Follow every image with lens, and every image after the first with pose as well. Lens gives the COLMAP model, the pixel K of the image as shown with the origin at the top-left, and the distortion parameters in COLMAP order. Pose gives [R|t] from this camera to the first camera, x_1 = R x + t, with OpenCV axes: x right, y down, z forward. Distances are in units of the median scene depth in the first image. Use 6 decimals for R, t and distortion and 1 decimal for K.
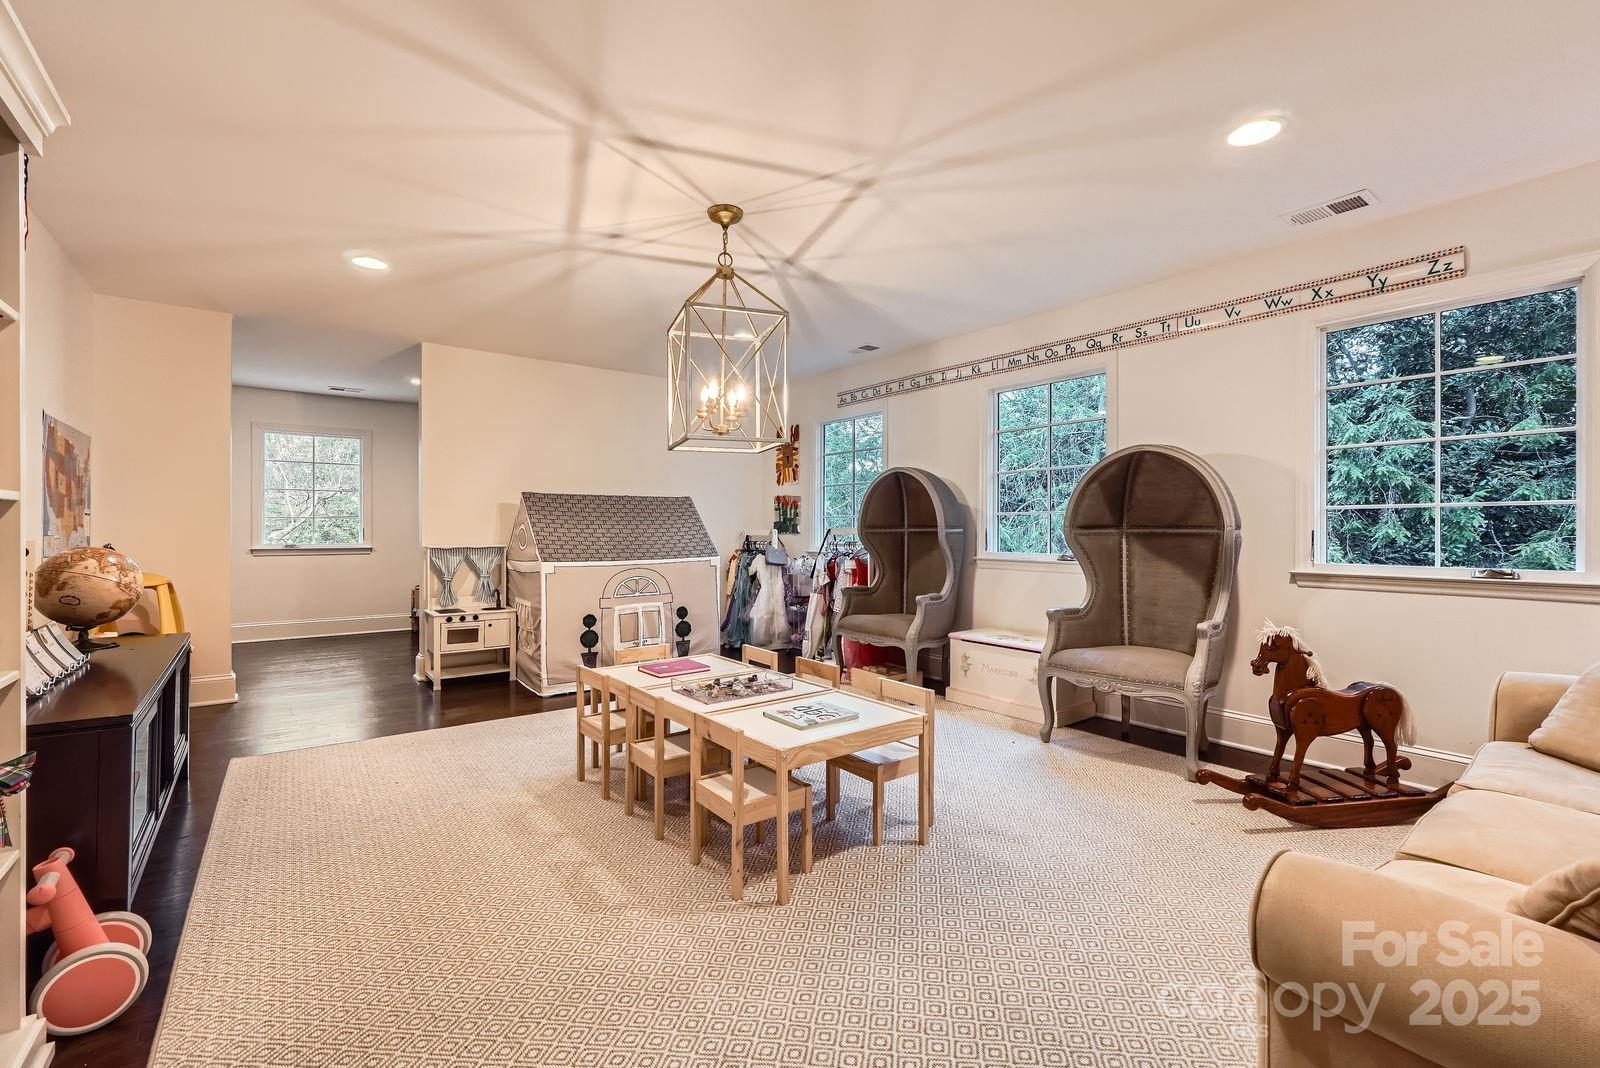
lens RADIAL K [[688.6, 0, 801.0], [0, 688.6, 523.3], [0, 0, 1]] dist [-0.012846, 0.000218]
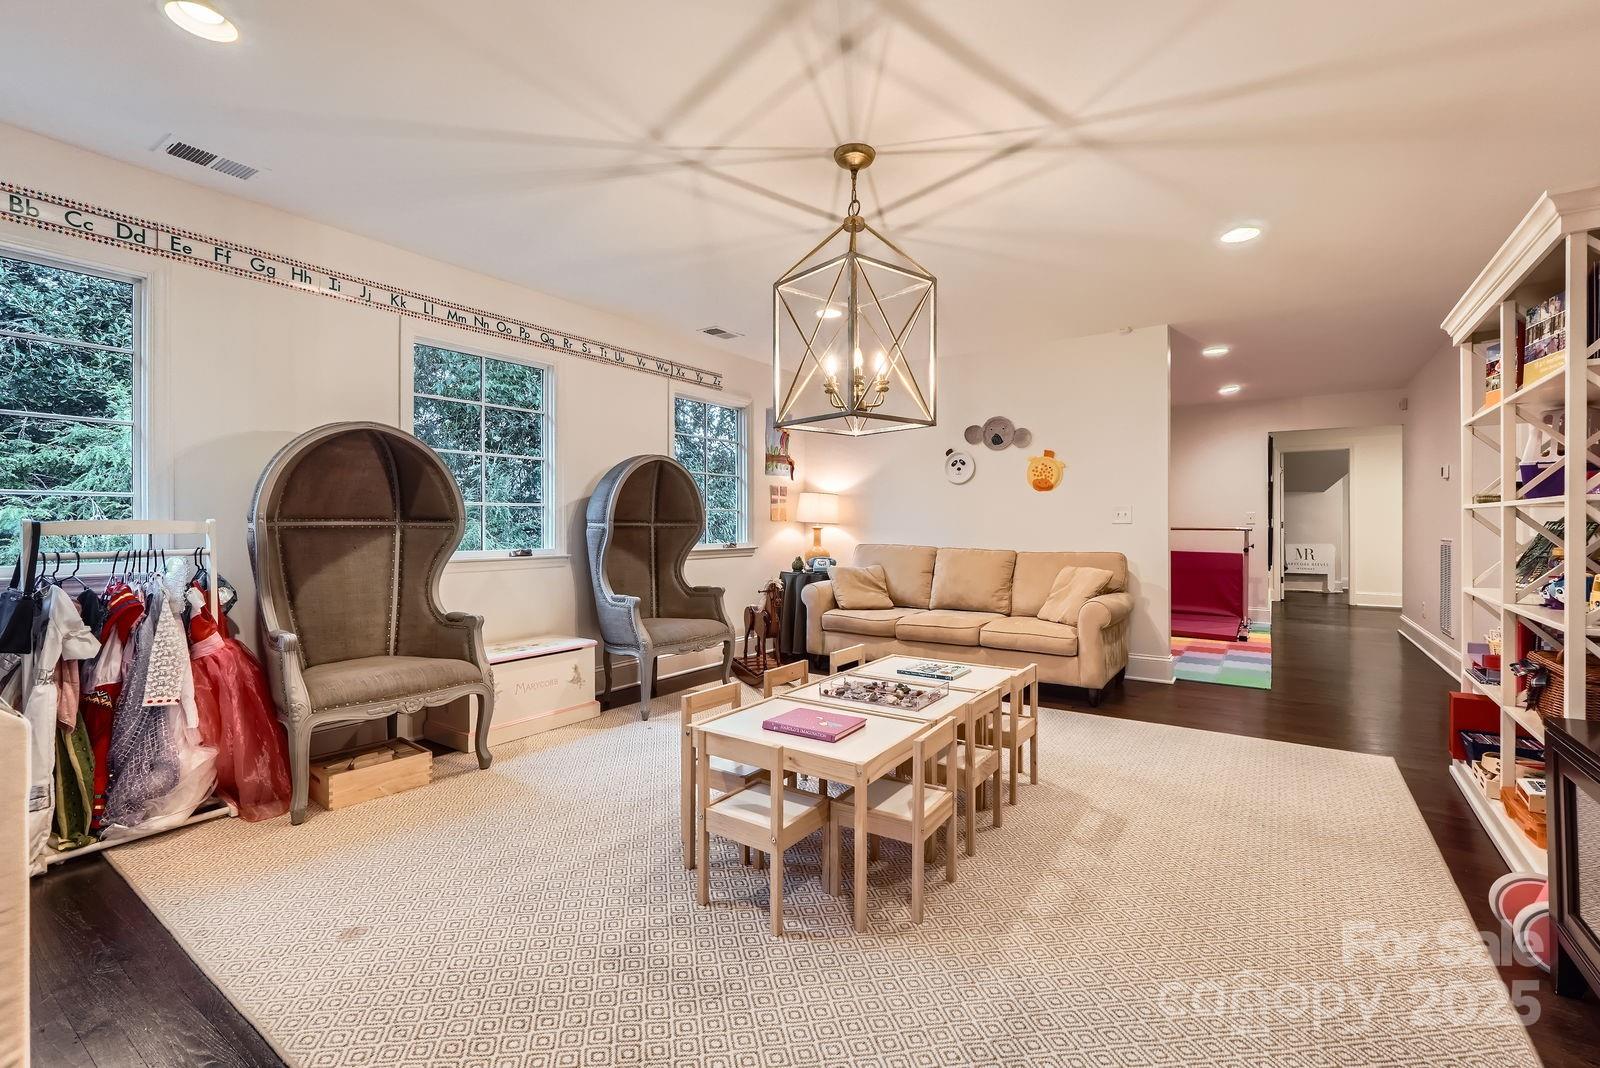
lens RADIAL K [[695.5, 0, 799.8], [0, 695.5, 515.1], [0, 0, 1]] dist [-0.011592, 0.000208]
pose [[-0.308538, 0.010367, 0.951156, -0.911327], [-0.007519, 0.999883, -0.013337, 0.012268], [-0.951182, -0.011267, -0.308423, 1.326870]]
